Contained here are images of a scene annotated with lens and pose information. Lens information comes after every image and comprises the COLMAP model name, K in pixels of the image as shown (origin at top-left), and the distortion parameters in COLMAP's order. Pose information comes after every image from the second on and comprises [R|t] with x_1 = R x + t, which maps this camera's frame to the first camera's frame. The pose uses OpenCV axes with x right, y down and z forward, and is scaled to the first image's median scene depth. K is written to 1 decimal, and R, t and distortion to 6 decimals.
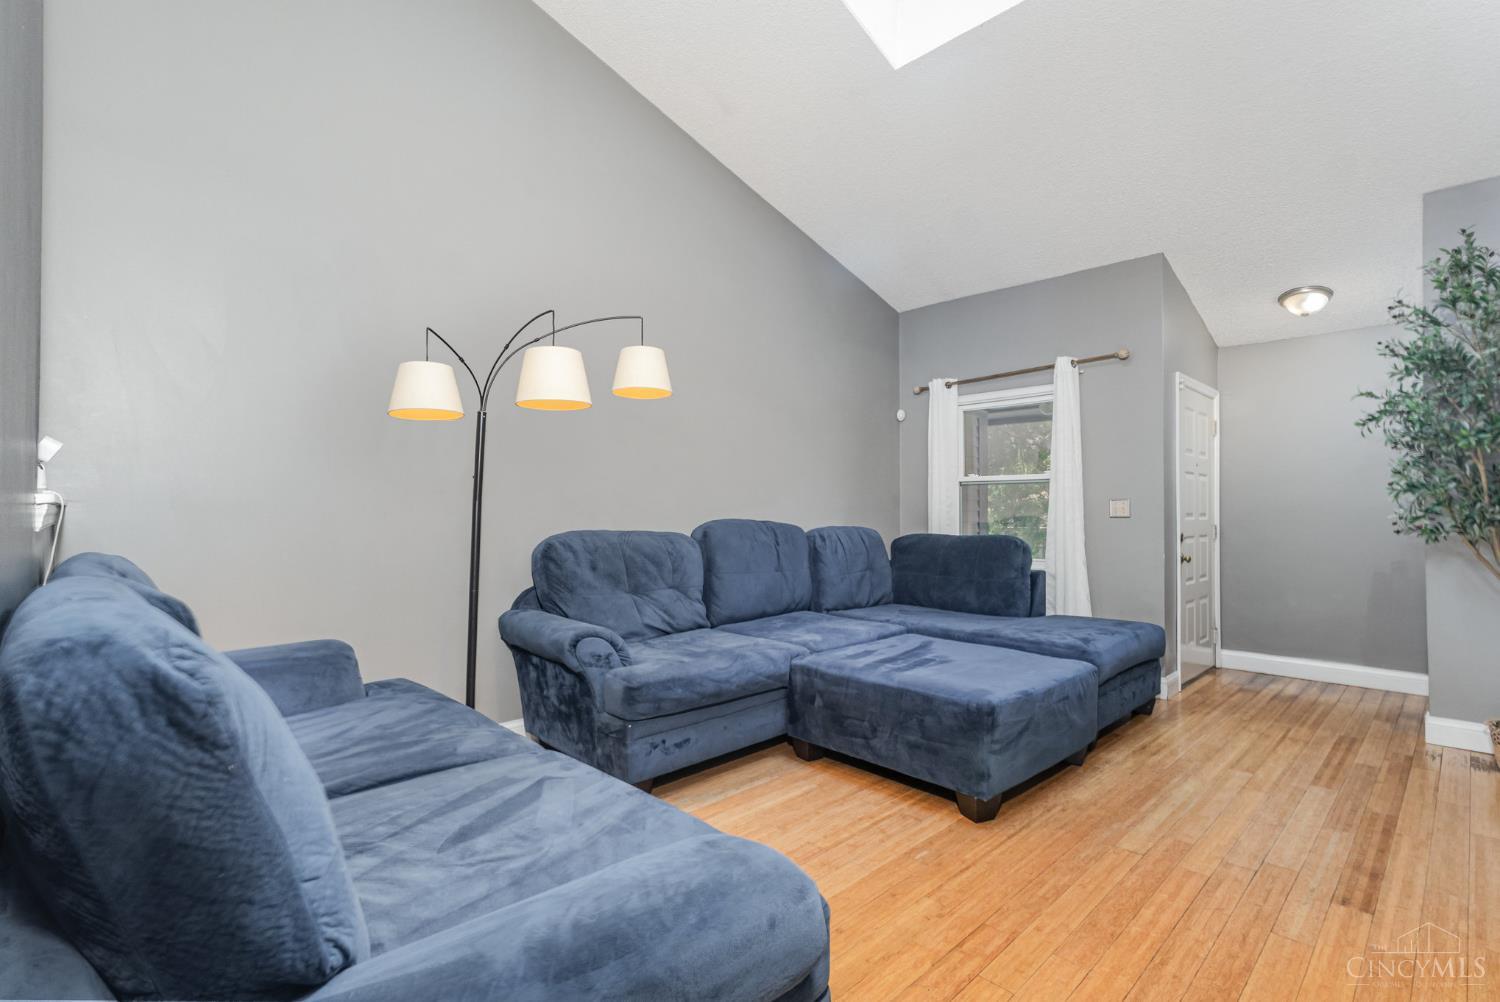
lens RADIAL K [[698.0, 0, 750.0], [0, 698.0, 501.0], [0, 0, 1]] dist [0.009829, 0.000705]
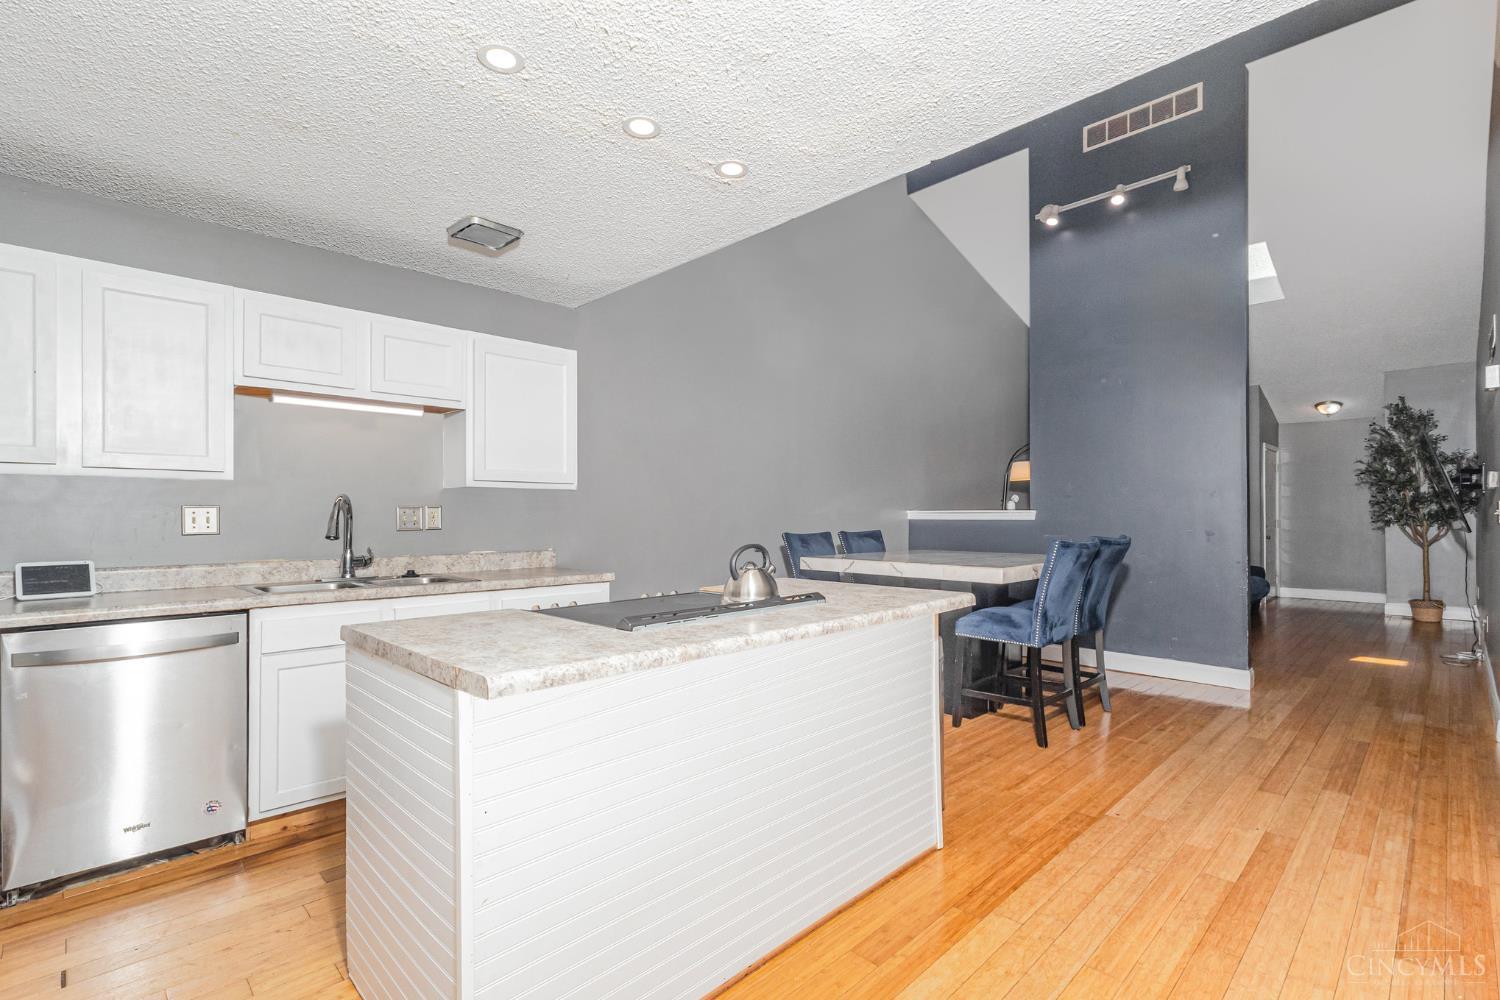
lens RADIAL K [[698.0, 0, 750.0], [0, 698.0, 500.0], [0, 0, 1]] dist [0.009829, 0.000705]
pose [[0.999936, 0.003295, 0.010811, -1.146875], [-0.003309, 0.999994, 0.001281, -0.024309], [-0.010807, -0.001317, 0.999941, -1.285541]]
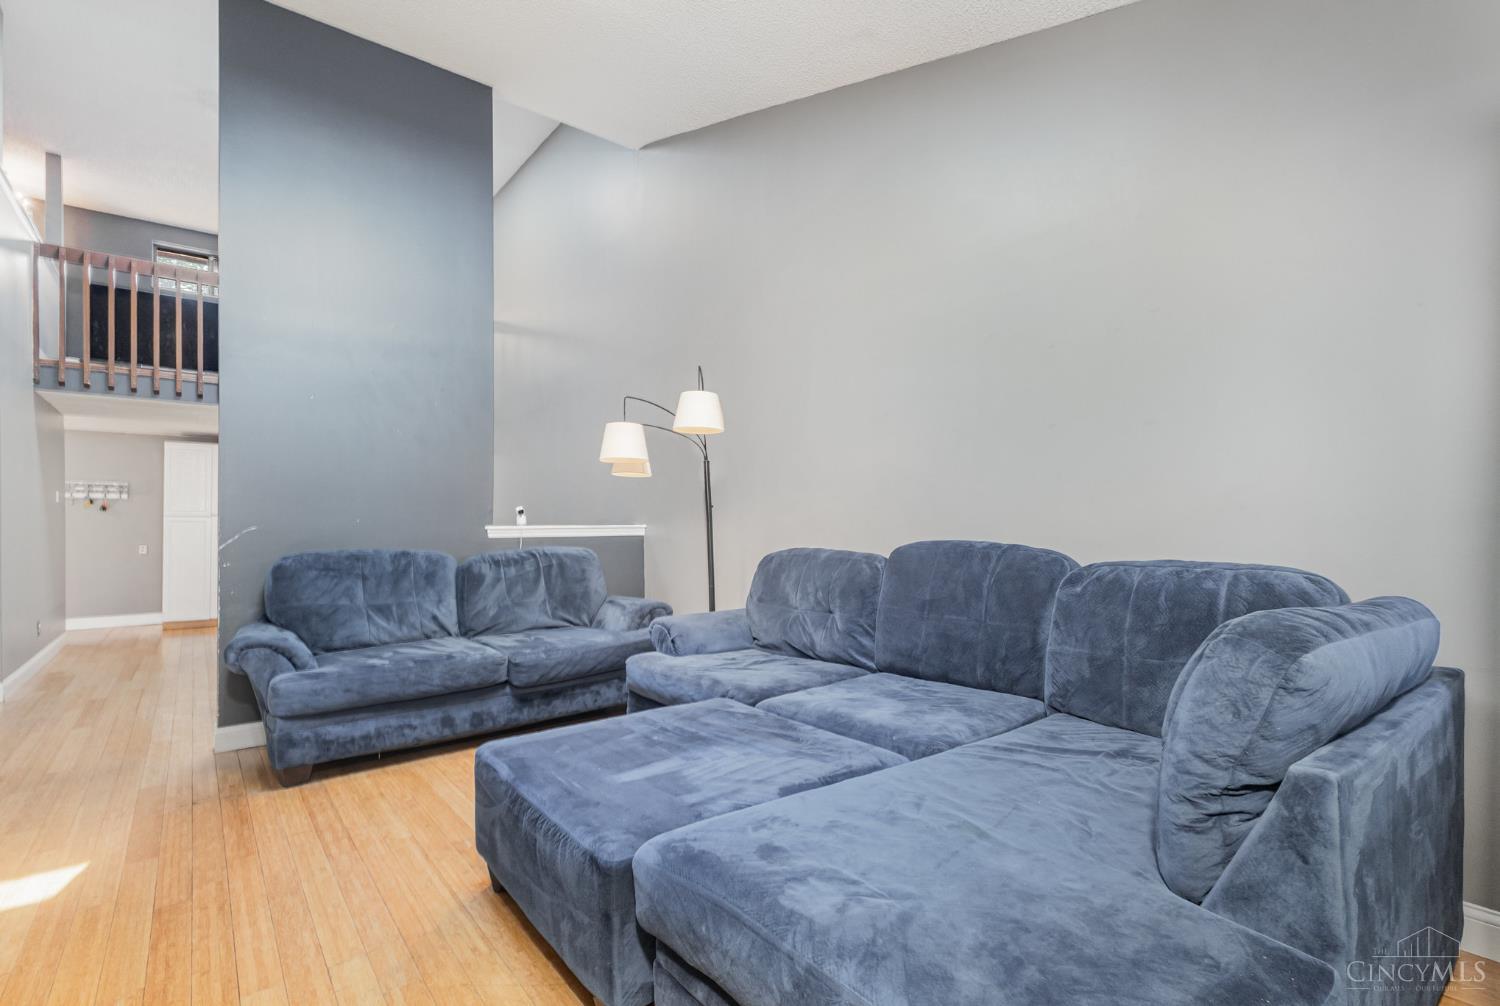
lens RADIAL K [[698.0, 0, 750.0], [0, 698.0, 503.0], [0, 0, 1]] dist [0.009829, 0.000705]
pose [[-0.101514, -0.027097, -0.994465, 0.936864], [0.022751, 0.999304, -0.029551, 0.004301], [0.994574, -0.025625, -0.100827, 1.112354]]
